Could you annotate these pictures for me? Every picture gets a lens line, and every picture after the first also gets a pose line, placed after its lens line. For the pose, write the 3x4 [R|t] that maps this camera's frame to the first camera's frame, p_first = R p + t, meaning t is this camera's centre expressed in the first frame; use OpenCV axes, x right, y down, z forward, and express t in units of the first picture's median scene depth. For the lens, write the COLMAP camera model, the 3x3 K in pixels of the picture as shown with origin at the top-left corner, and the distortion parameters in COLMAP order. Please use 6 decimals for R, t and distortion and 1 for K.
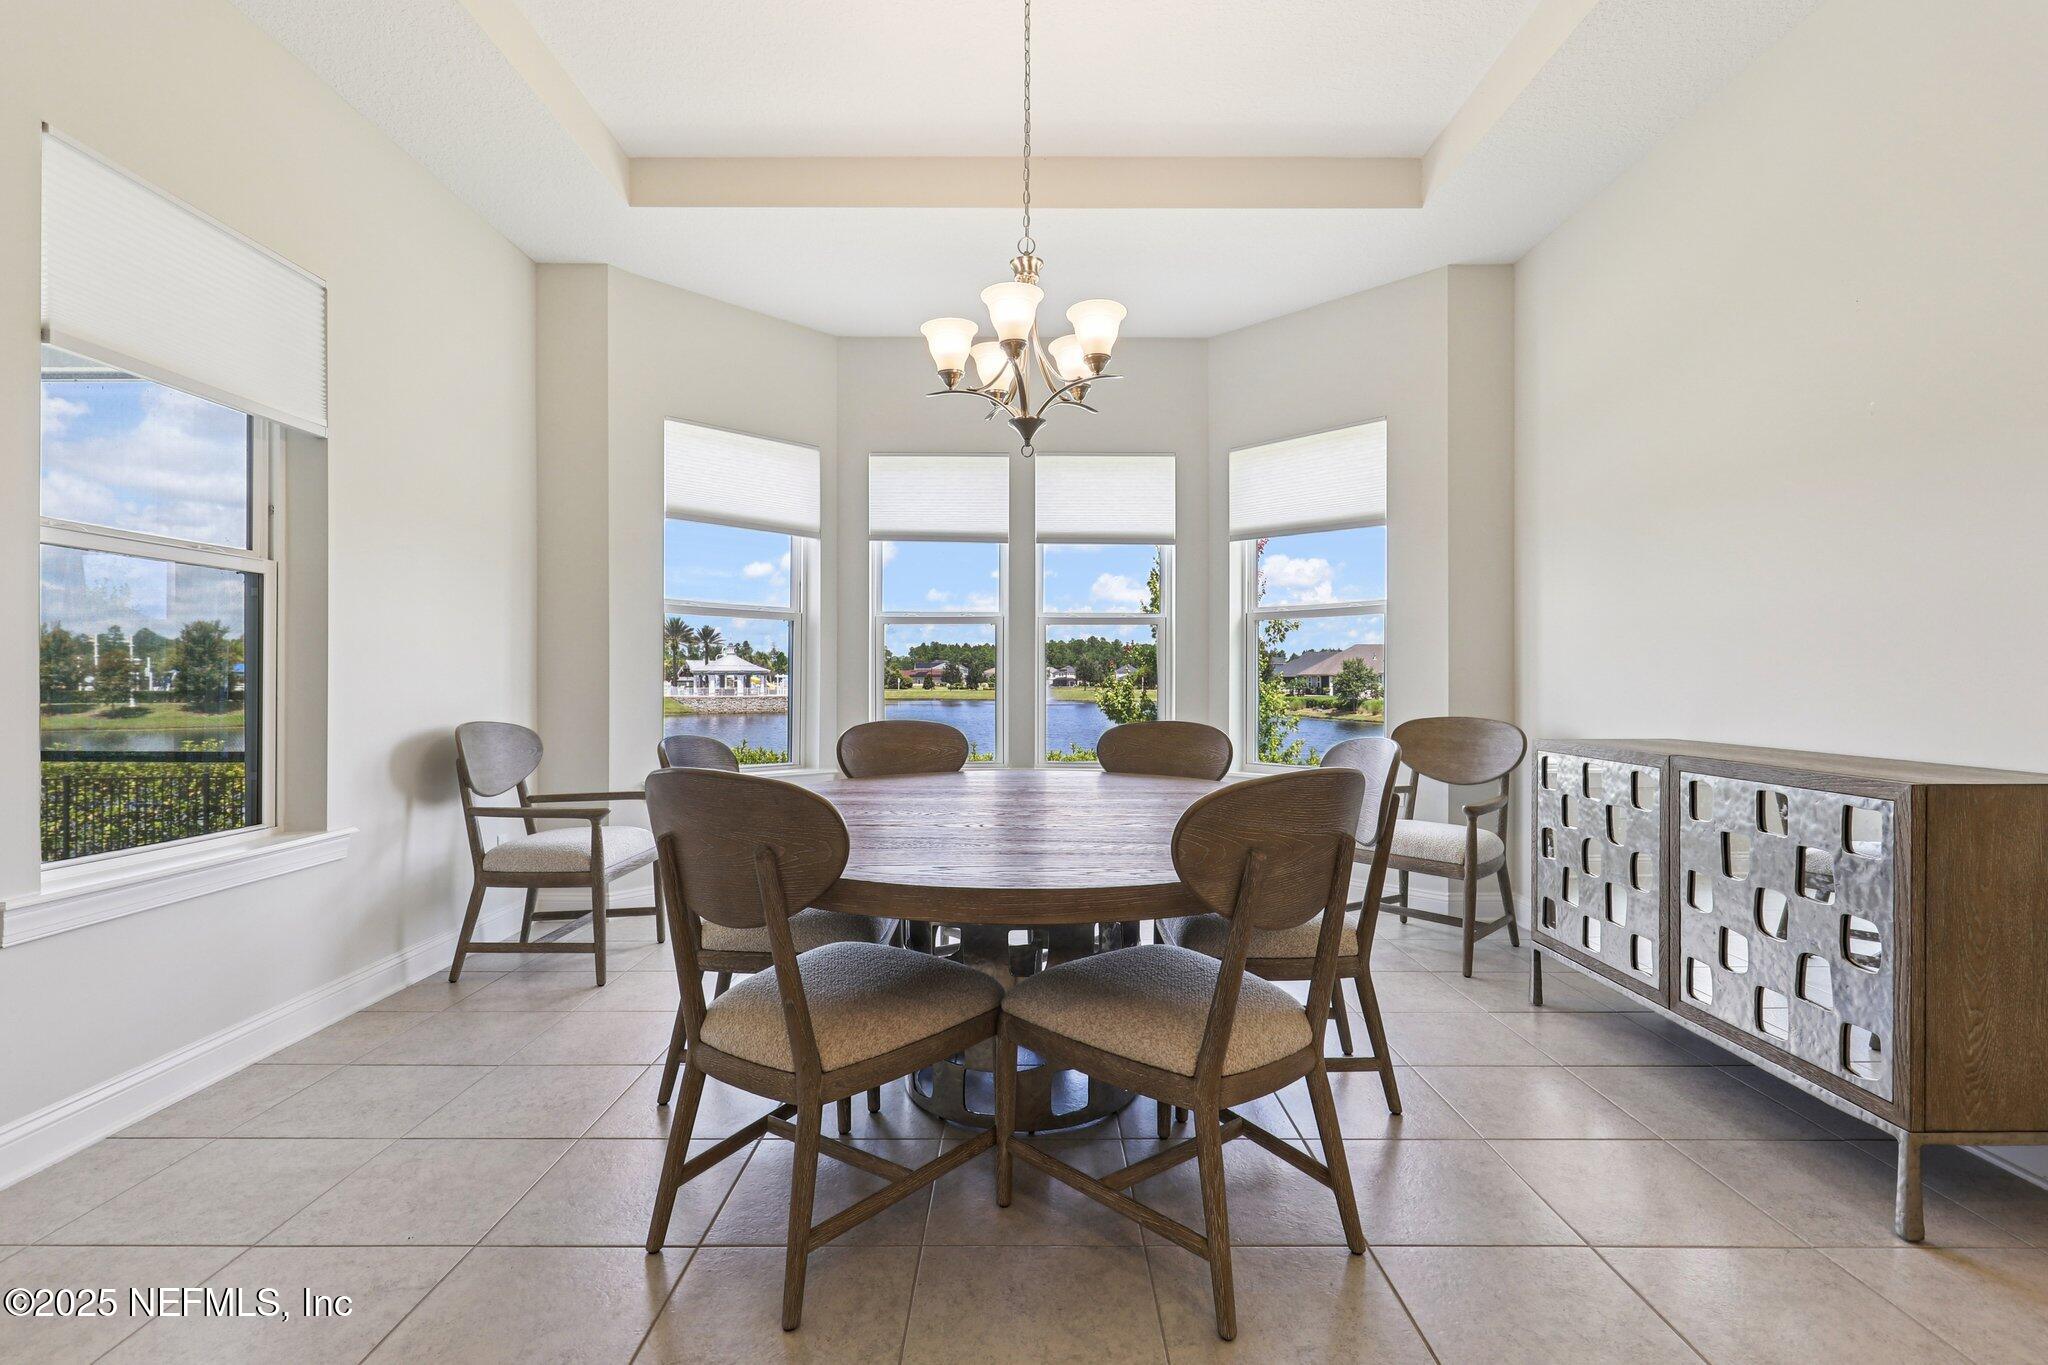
lens RADIAL K [[949.8, 0, 1022.6], [0, 949.8, 683.9], [0, 0, 1]] dist [0.000778, -0.000885]
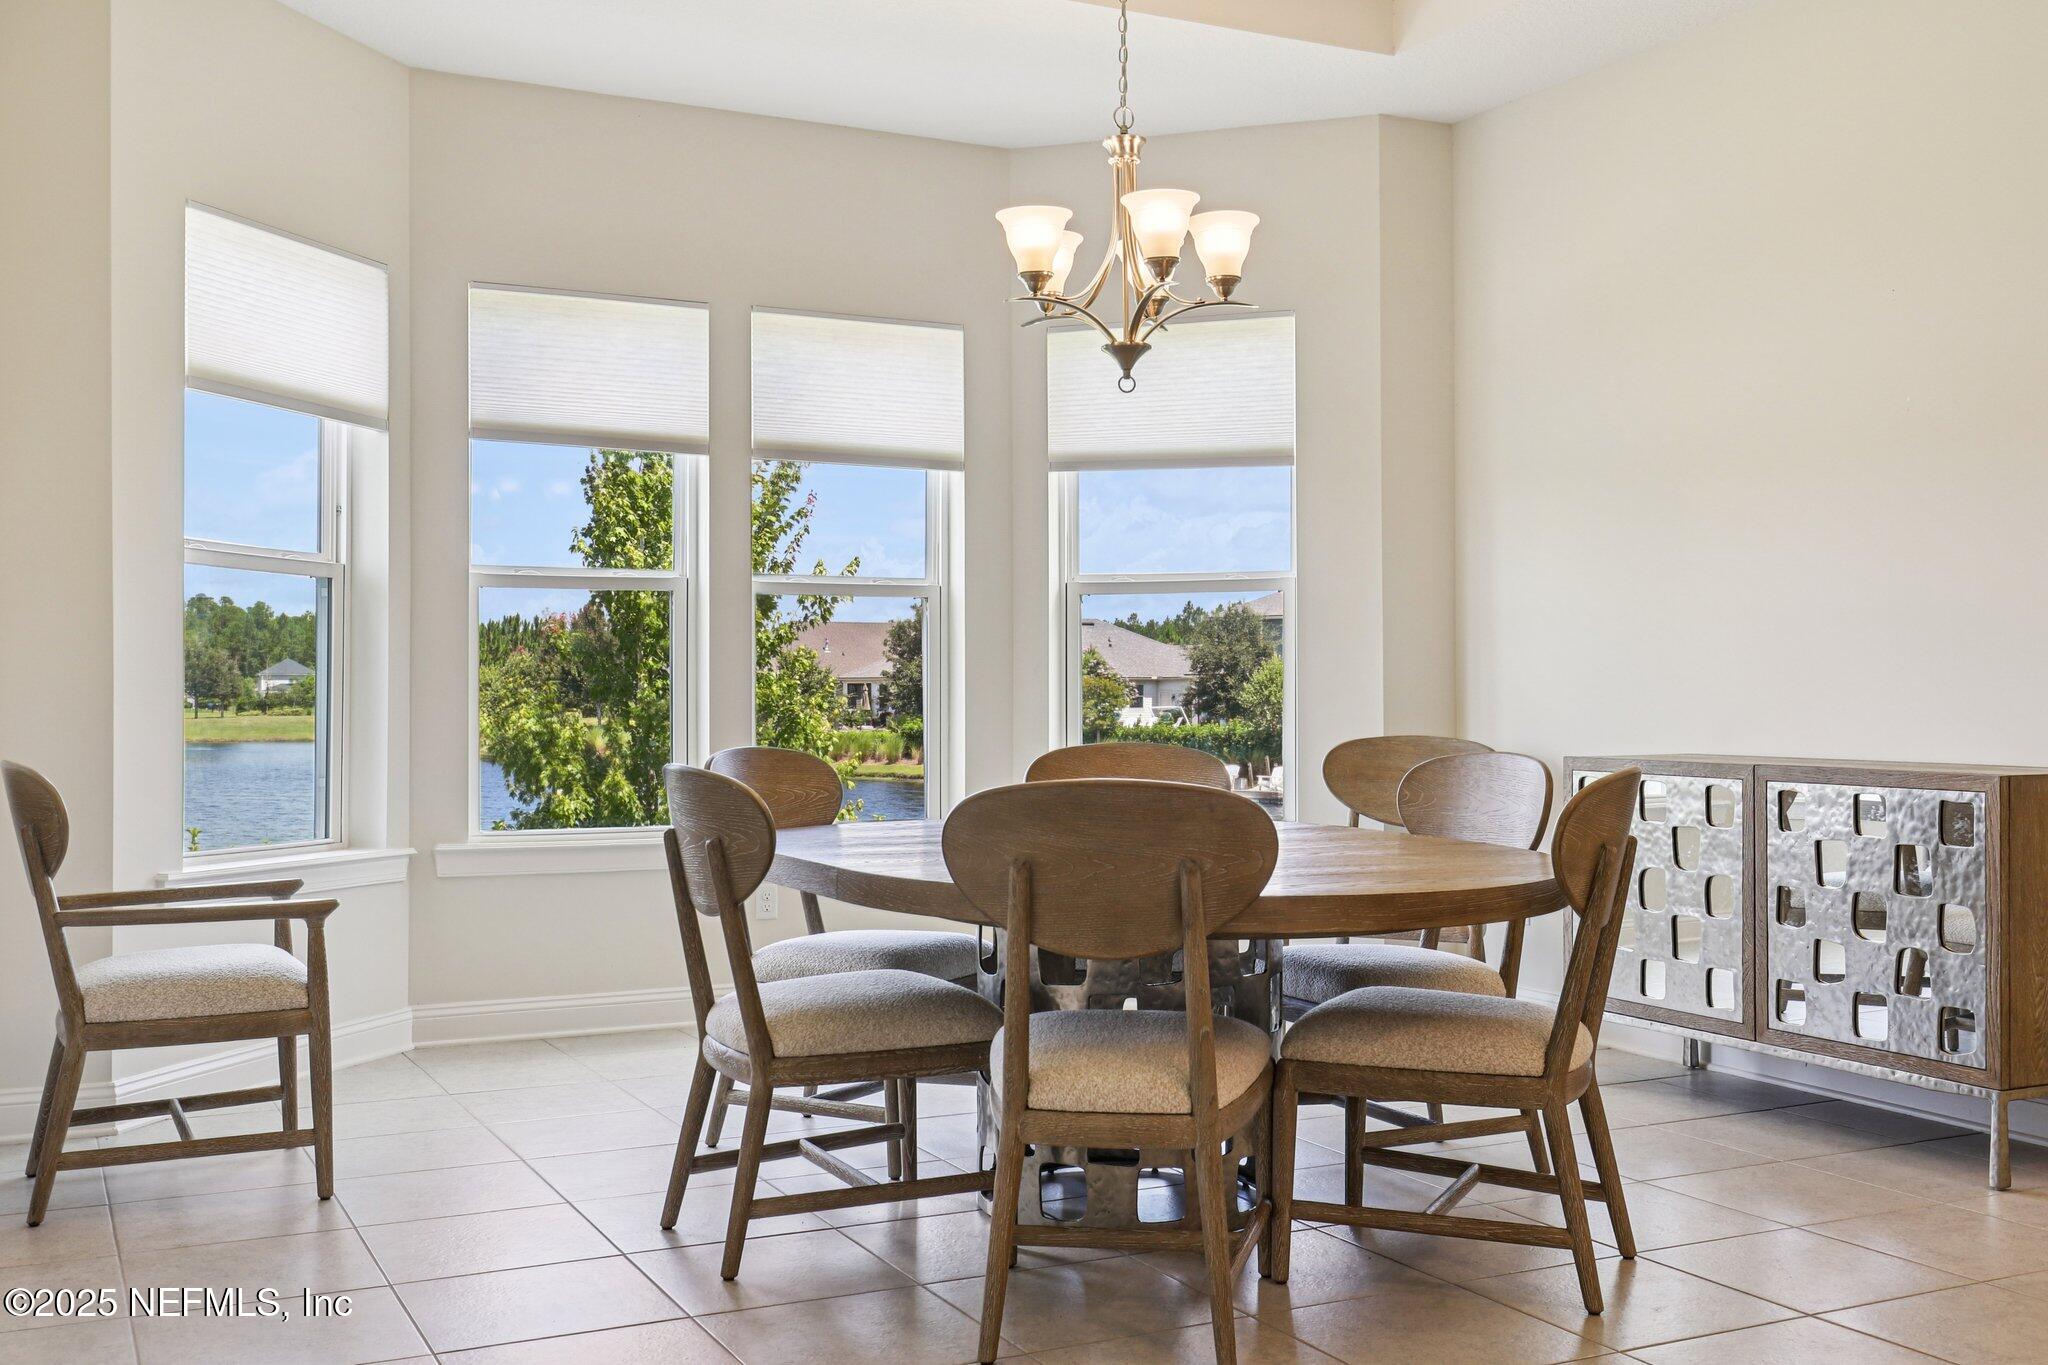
lens RADIAL K [[2022.5, 0, 1024.0], [0, 2022.5, 682.5], [0, 0, 1]] dist [-0.002178, 0.009373]
pose [[0.894285, 0.000888, 0.447497, -0.811376], [0.003402, 0.999956, -0.008784, 0.009625], [-0.447485, 0.009378, 0.894242, -0.429058]]
